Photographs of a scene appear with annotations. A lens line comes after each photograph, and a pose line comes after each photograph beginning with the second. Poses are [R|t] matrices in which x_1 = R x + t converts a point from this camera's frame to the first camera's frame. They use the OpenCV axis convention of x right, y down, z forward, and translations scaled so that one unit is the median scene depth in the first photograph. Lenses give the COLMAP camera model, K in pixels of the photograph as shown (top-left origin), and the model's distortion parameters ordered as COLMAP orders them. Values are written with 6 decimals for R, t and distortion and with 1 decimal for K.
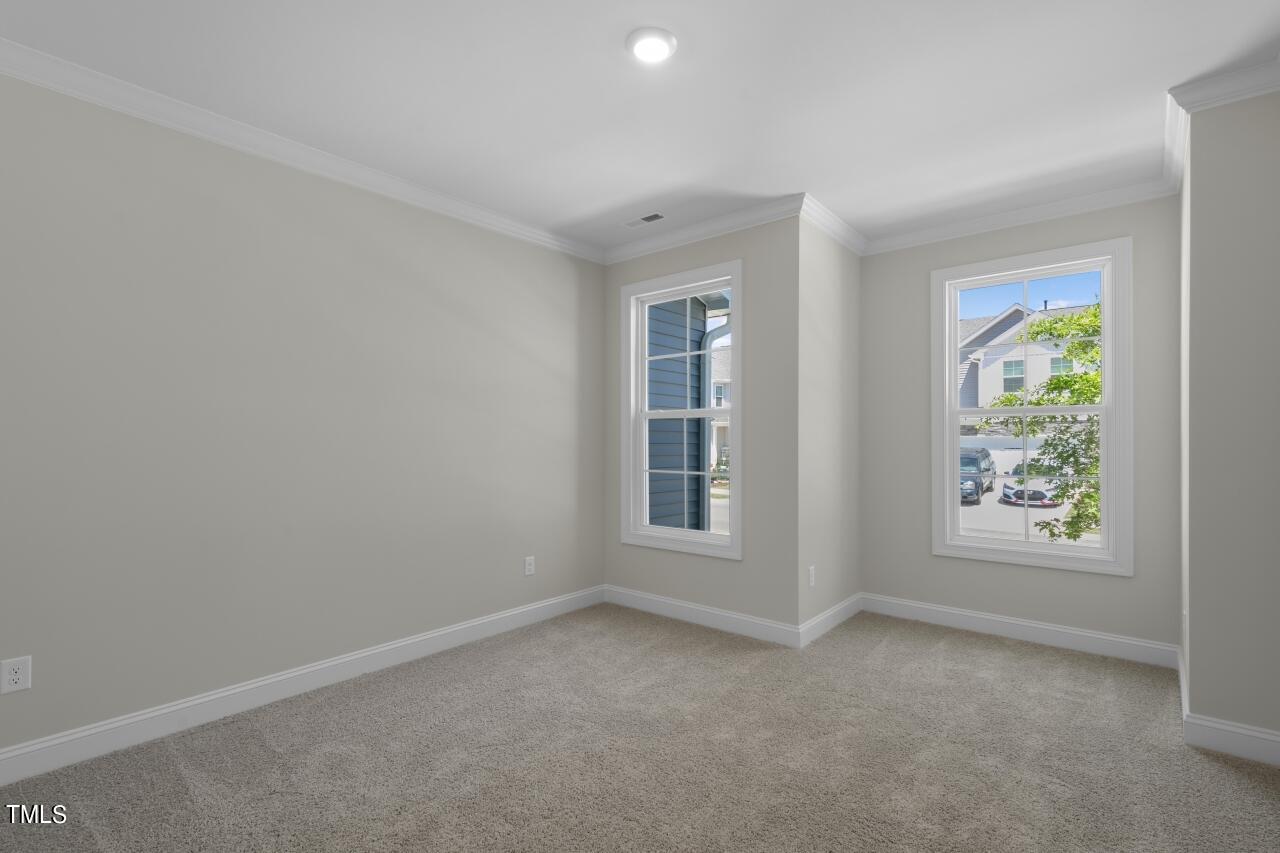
lens RADIAL K [[593.3, 0, 644.7], [0, 593.3, 443.1], [0, 0, 1]] dist [0.001291, -0.000614]
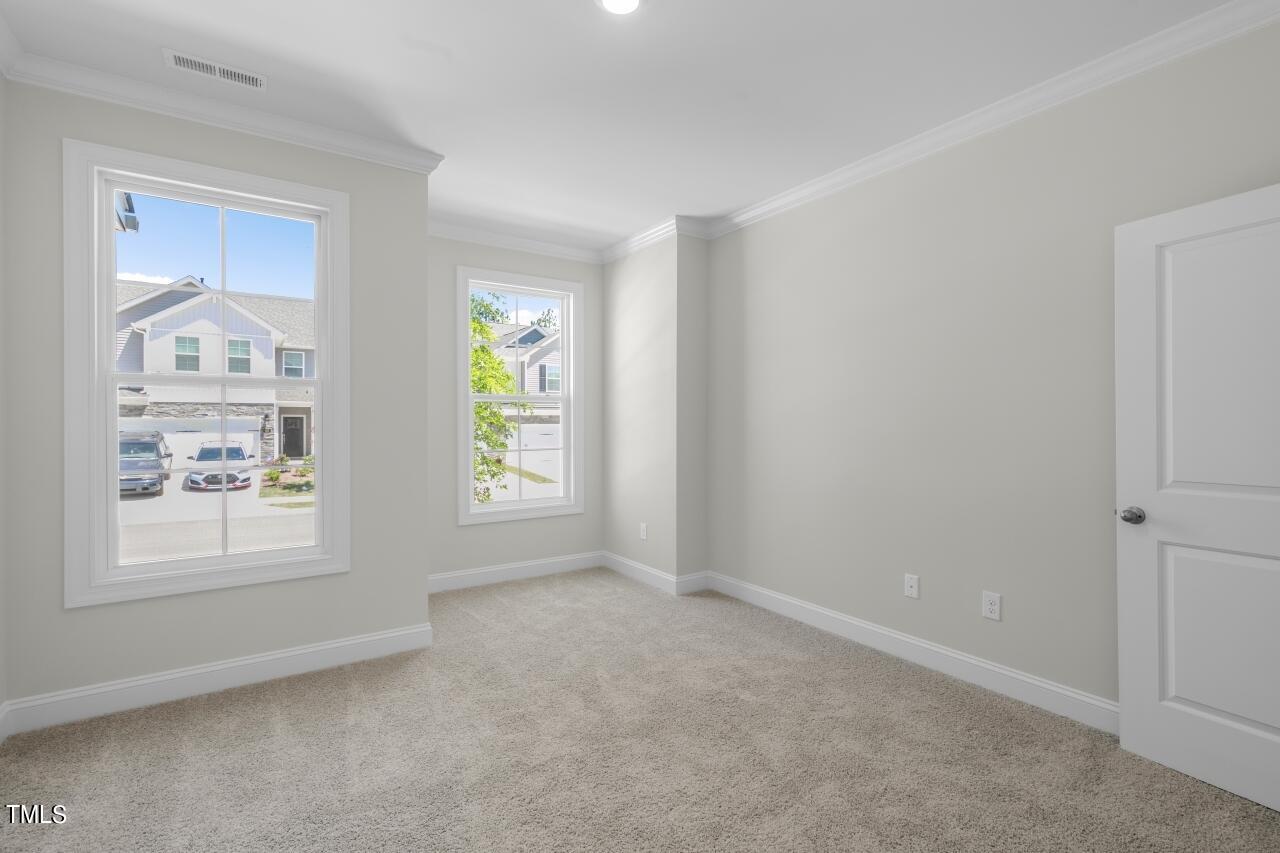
lens RADIAL K [[587.2, 0, 645.9], [0, 587.2, 428.7], [0, 0, 1]] dist [0.002629, -0.000292]
pose [[0.268025, -0.011074, 0.963348, -0.086483], [0.005848, 0.999934, 0.009867, 0.000148], [-0.963394, 0.002989, 0.268072, 0.070444]]
